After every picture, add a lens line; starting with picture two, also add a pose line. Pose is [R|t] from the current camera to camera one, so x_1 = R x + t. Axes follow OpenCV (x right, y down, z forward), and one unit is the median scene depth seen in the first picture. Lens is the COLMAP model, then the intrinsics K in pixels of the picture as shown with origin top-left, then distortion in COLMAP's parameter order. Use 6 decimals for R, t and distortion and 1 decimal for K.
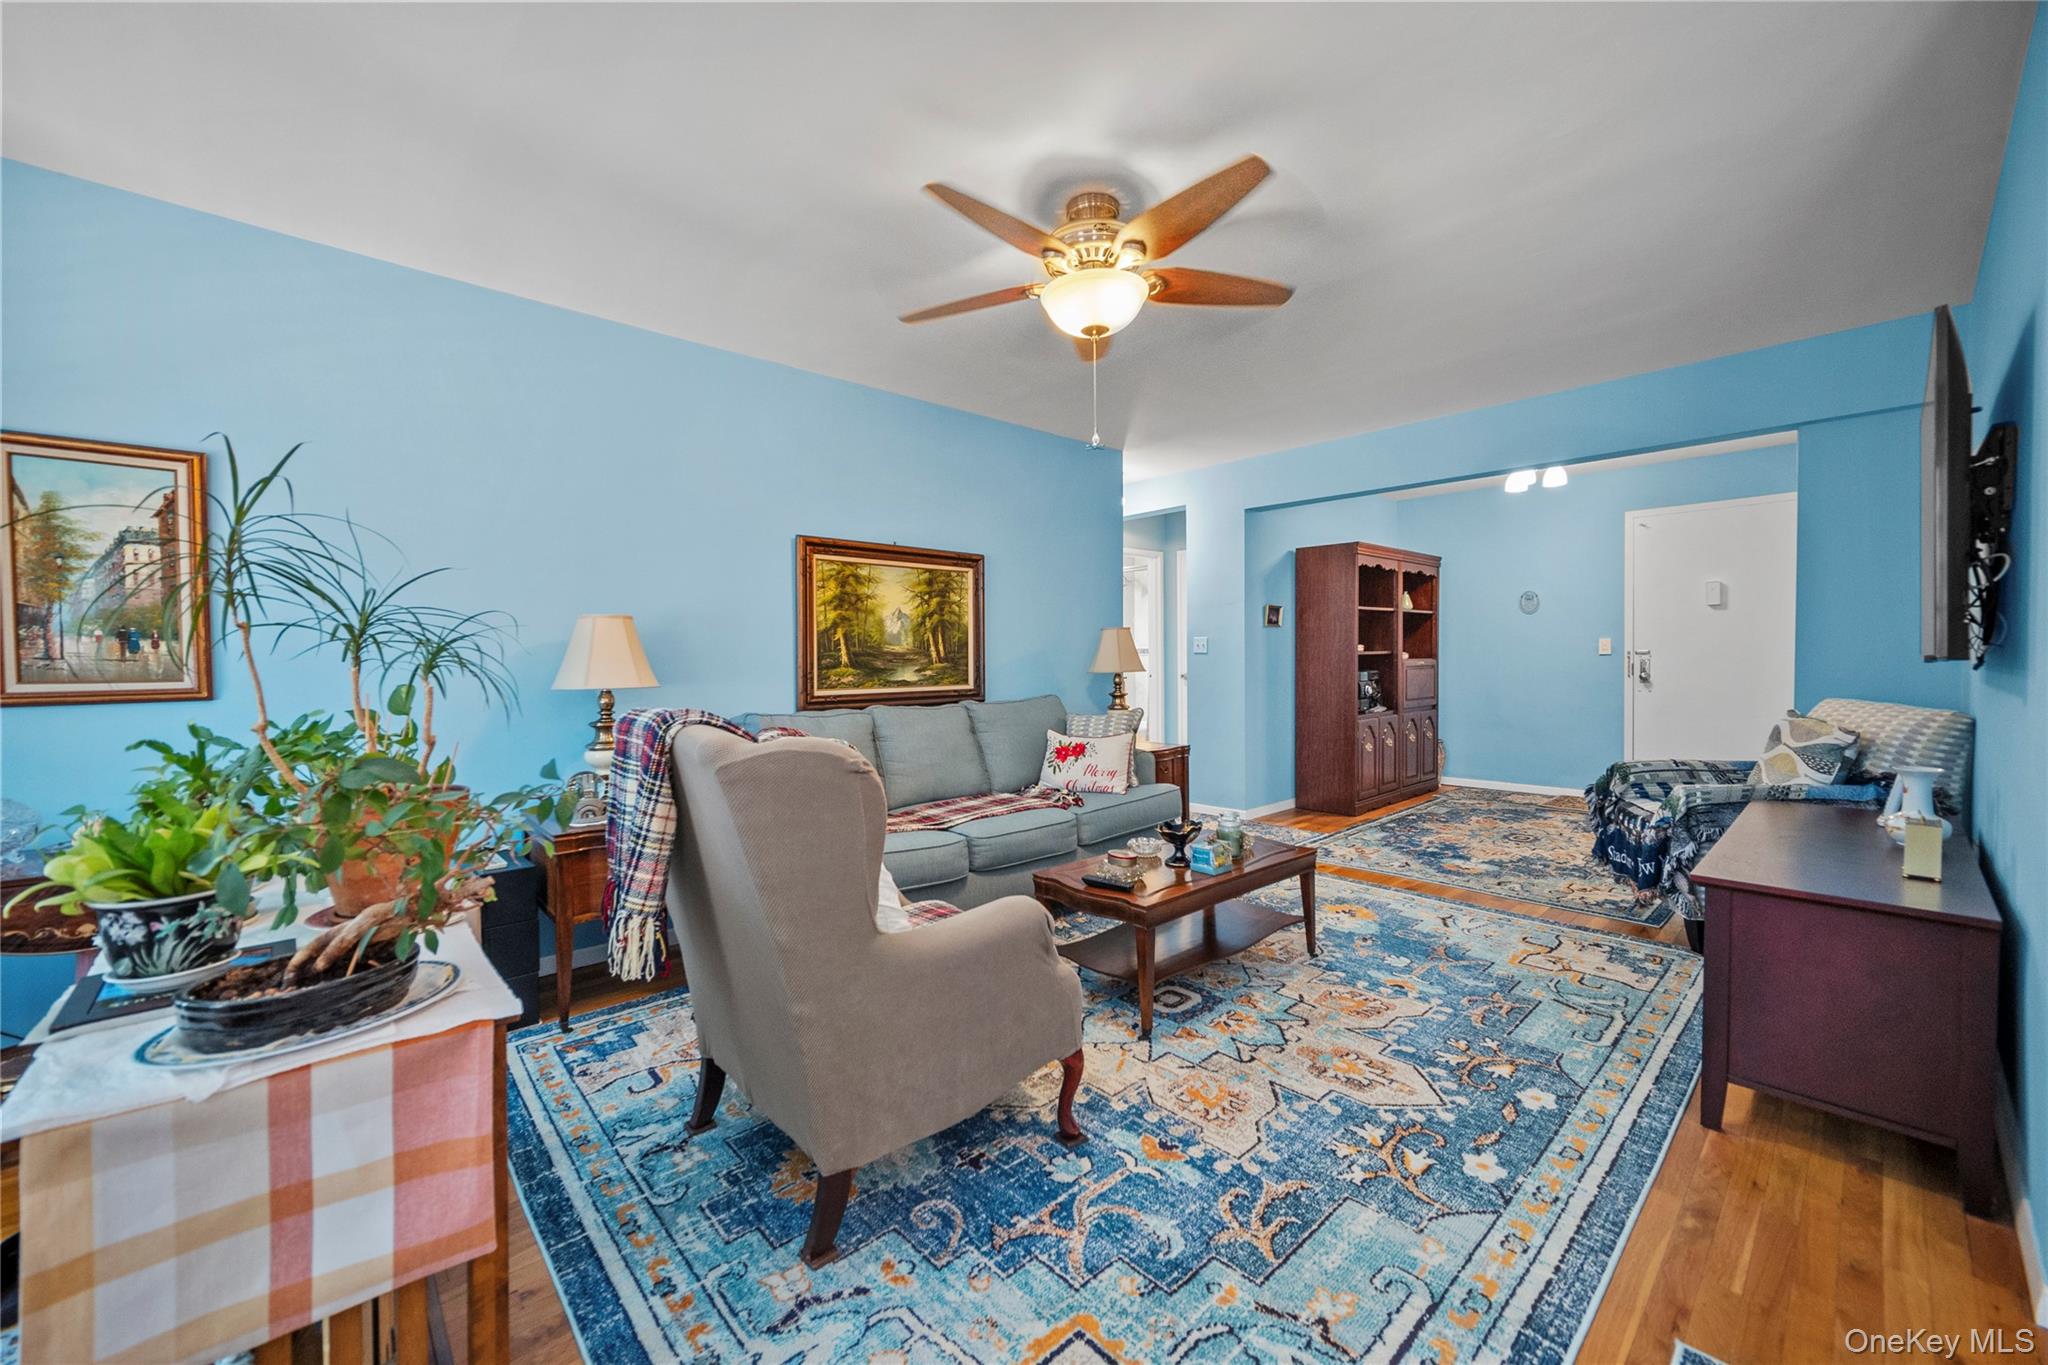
lens RADIAL K [[800.8, 0, 1016.7], [0, 800.8, 678.9], [0, 0, 1]] dist [-0.001783, -0.000268]
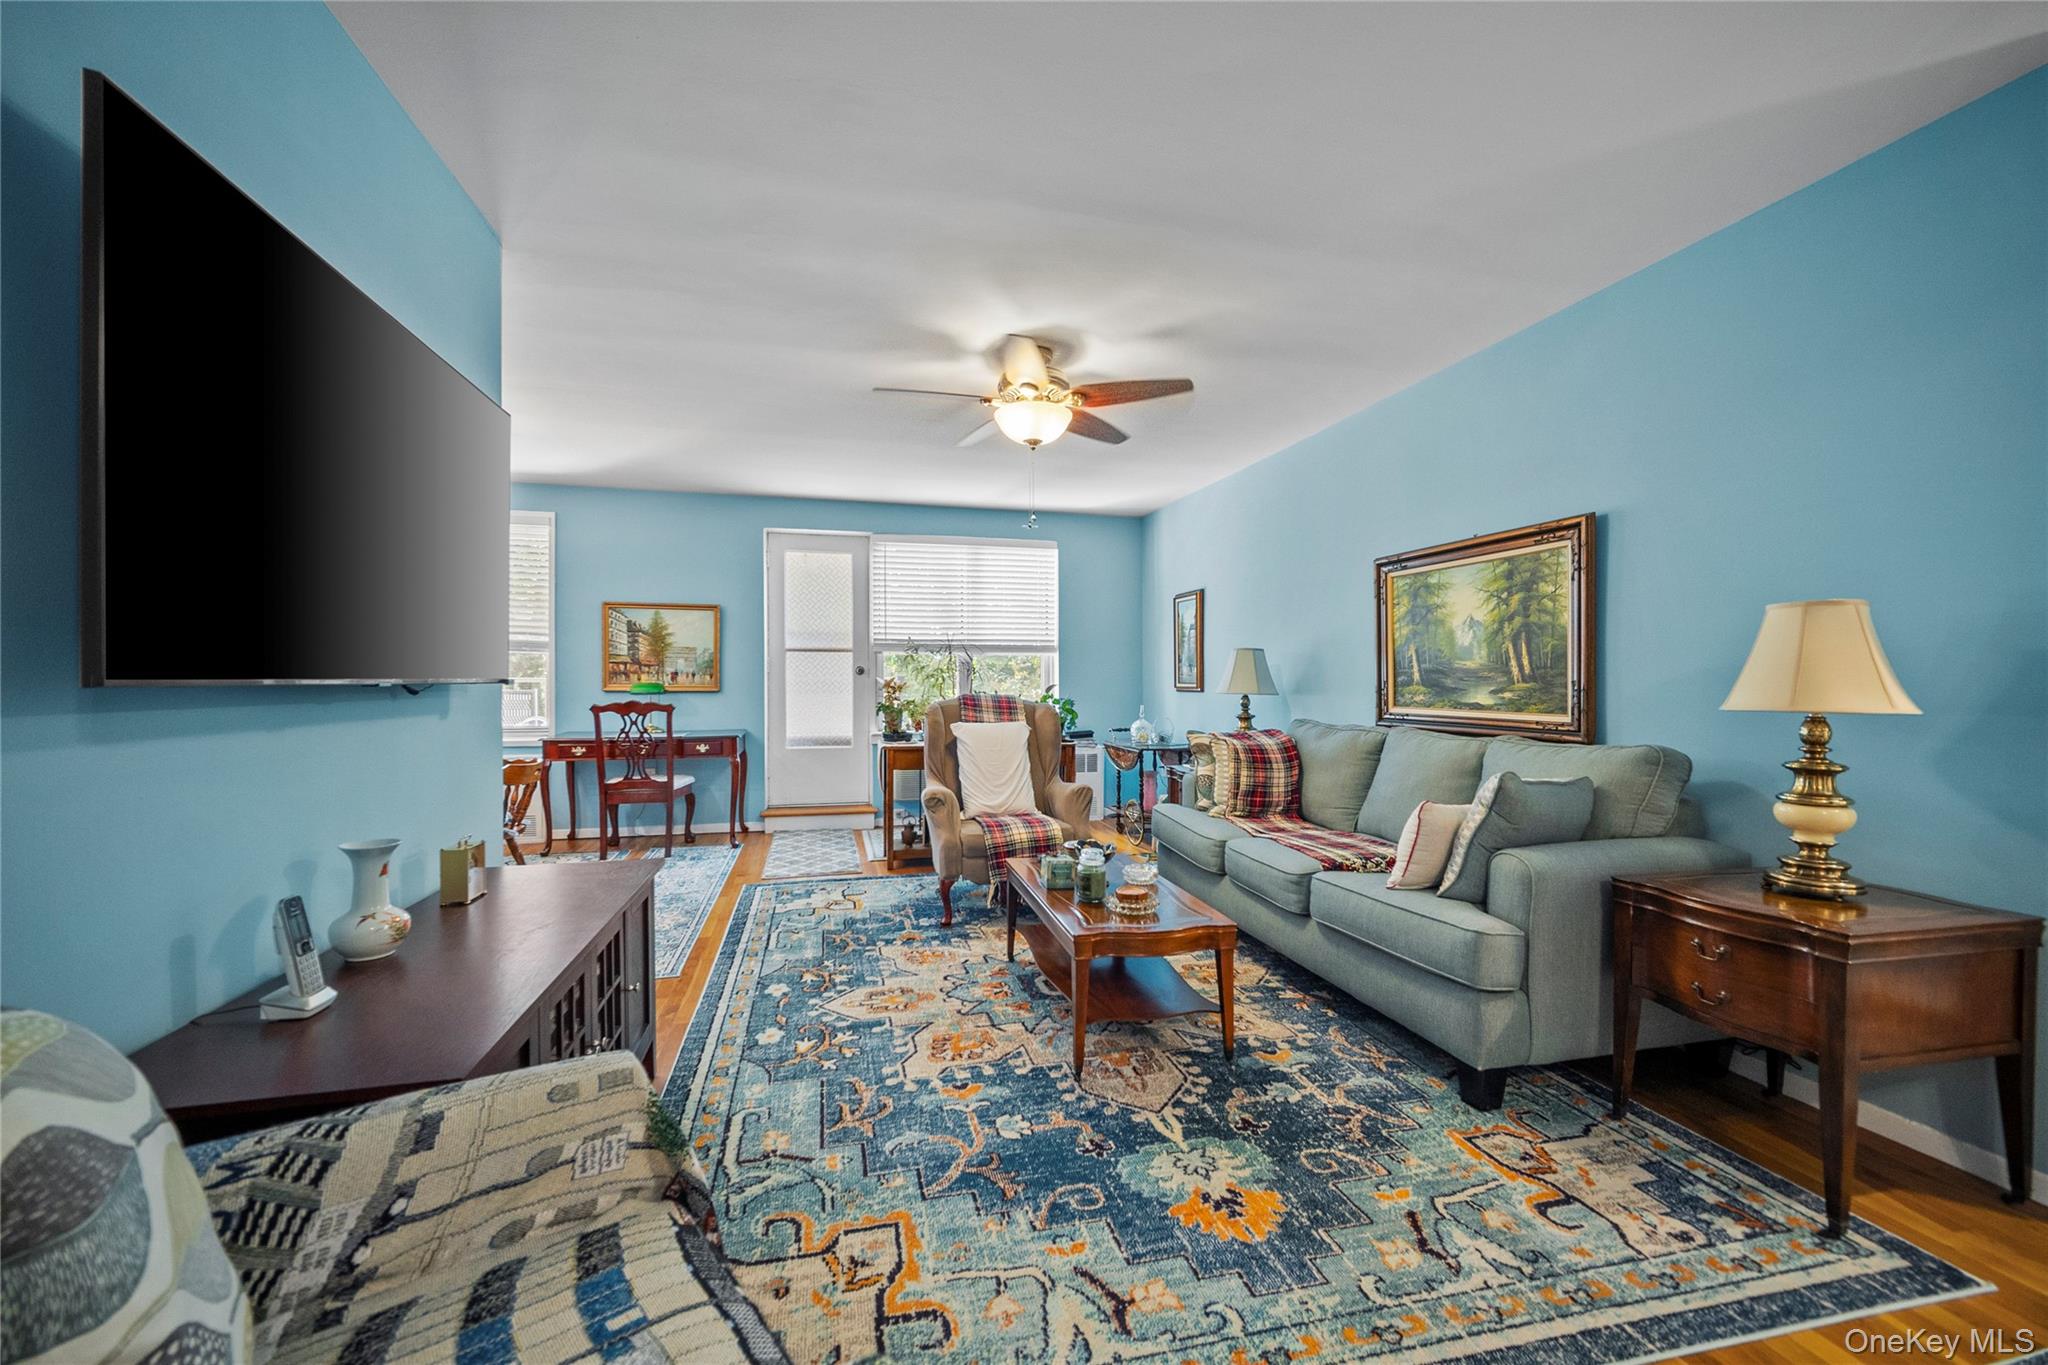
lens RADIAL K [[806.5, 0, 1019.9], [0, 806.5, 683.7], [0, 0, 1]] dist [-0.001383, -0.000135]
pose [[-0.483200, 0.013321, -0.875408, 1.053695], [-0.020923, 0.999423, 0.026757, -0.039448], [0.875260, 0.031246, -0.482643, 1.309576]]
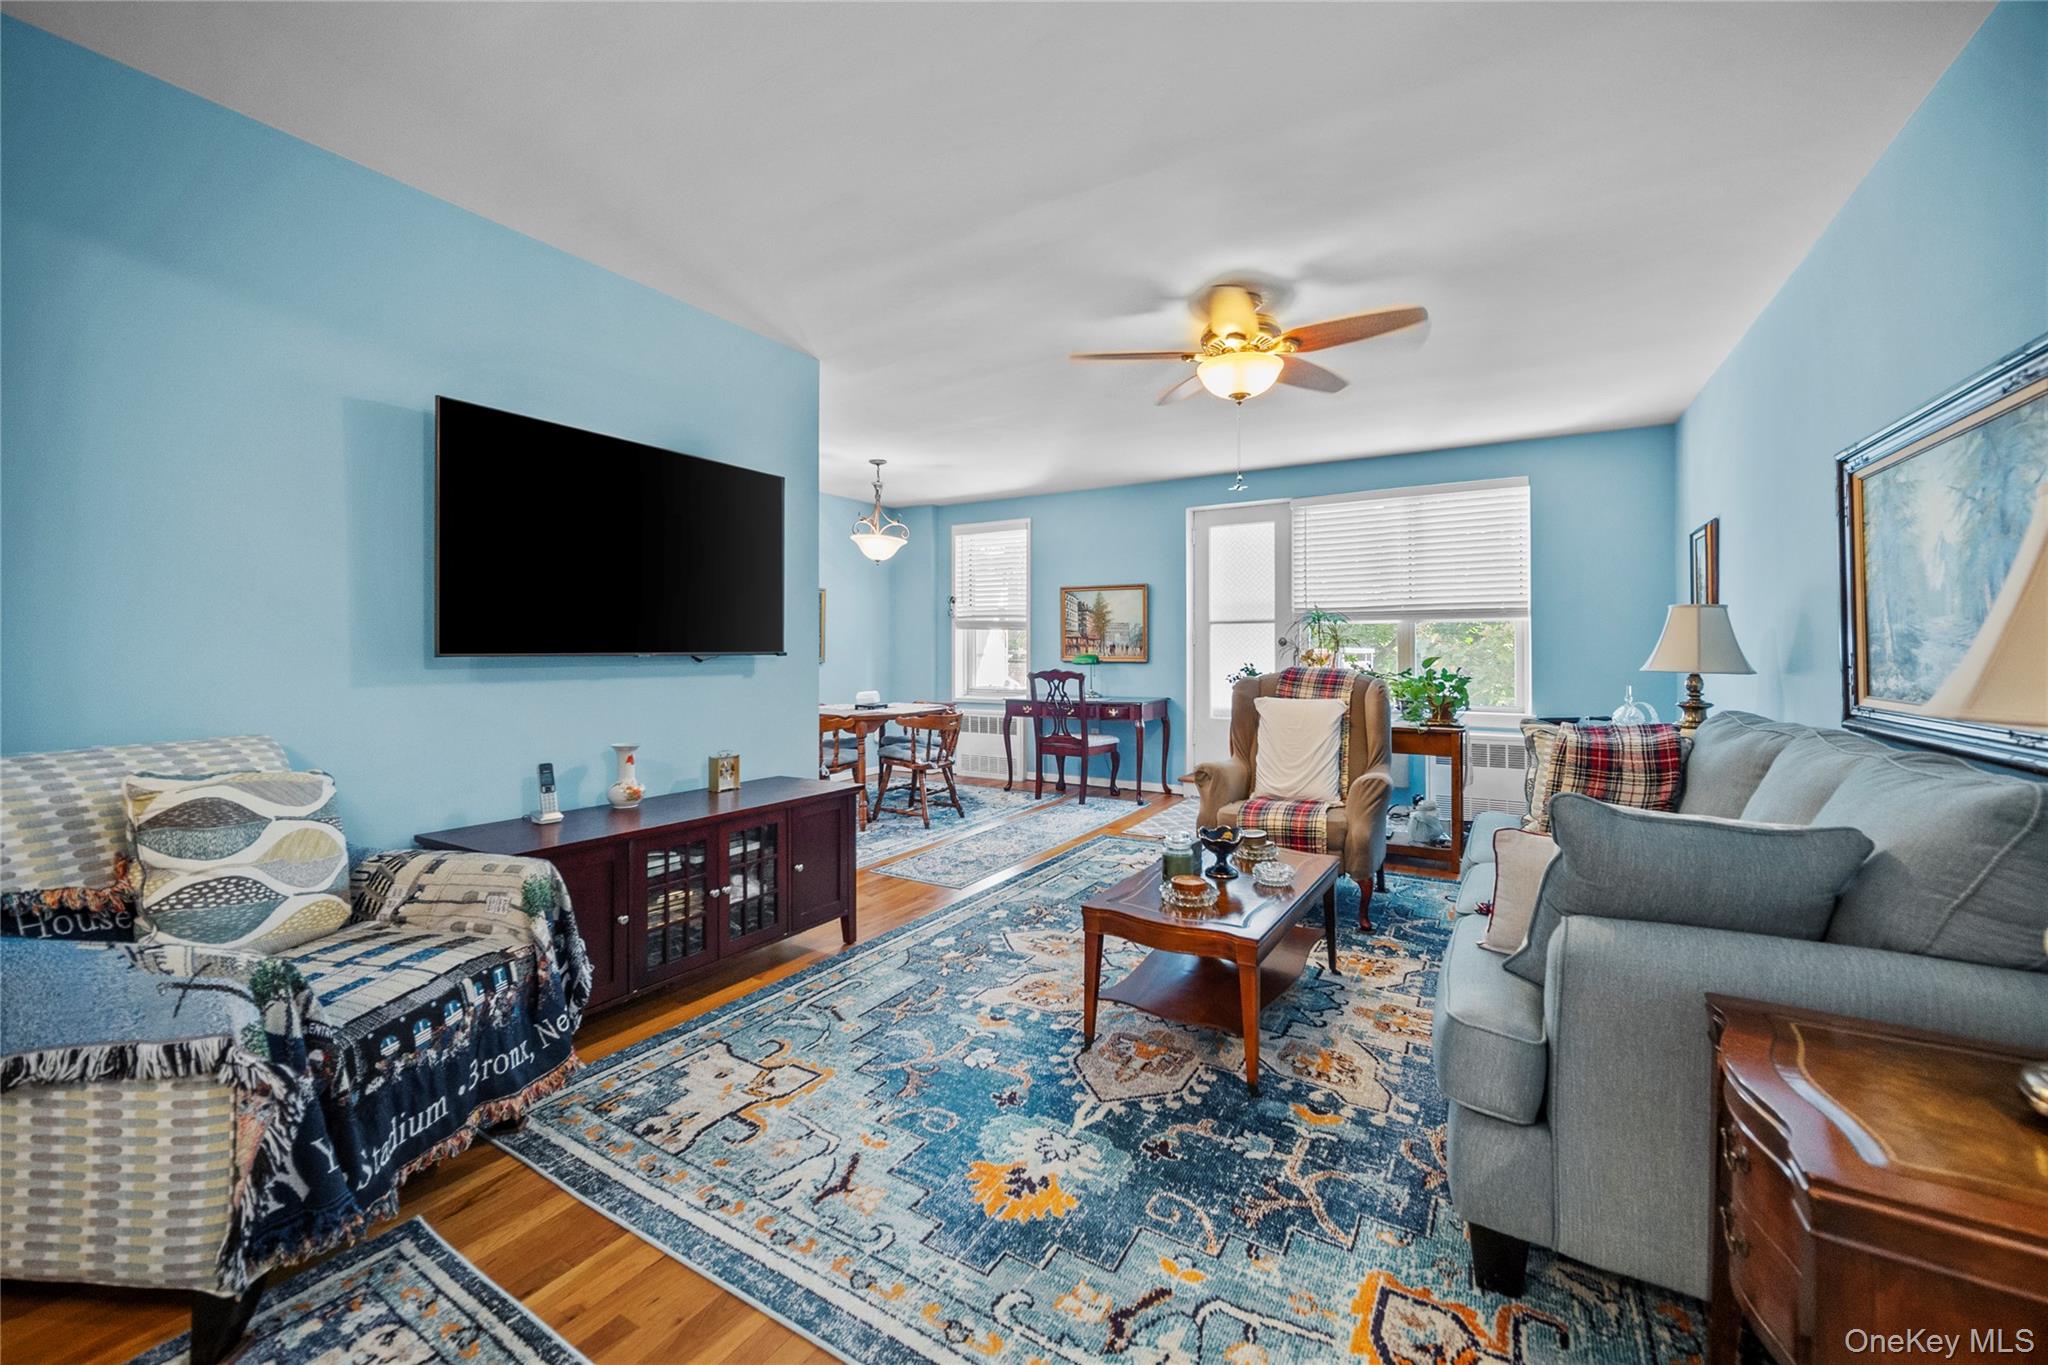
lens RADIAL K [[815.8, 0, 1009.5], [0, 815.8, 647.2], [0, 0, 1]] dist [0.001499, 0.000025]
pose [[-0.961238, 0.009999, -0.275538, 0.649662], [0.003198, 0.999679, 0.025119, -0.048997], [0.275701, 0.023264, -0.960962, 1.712739]]
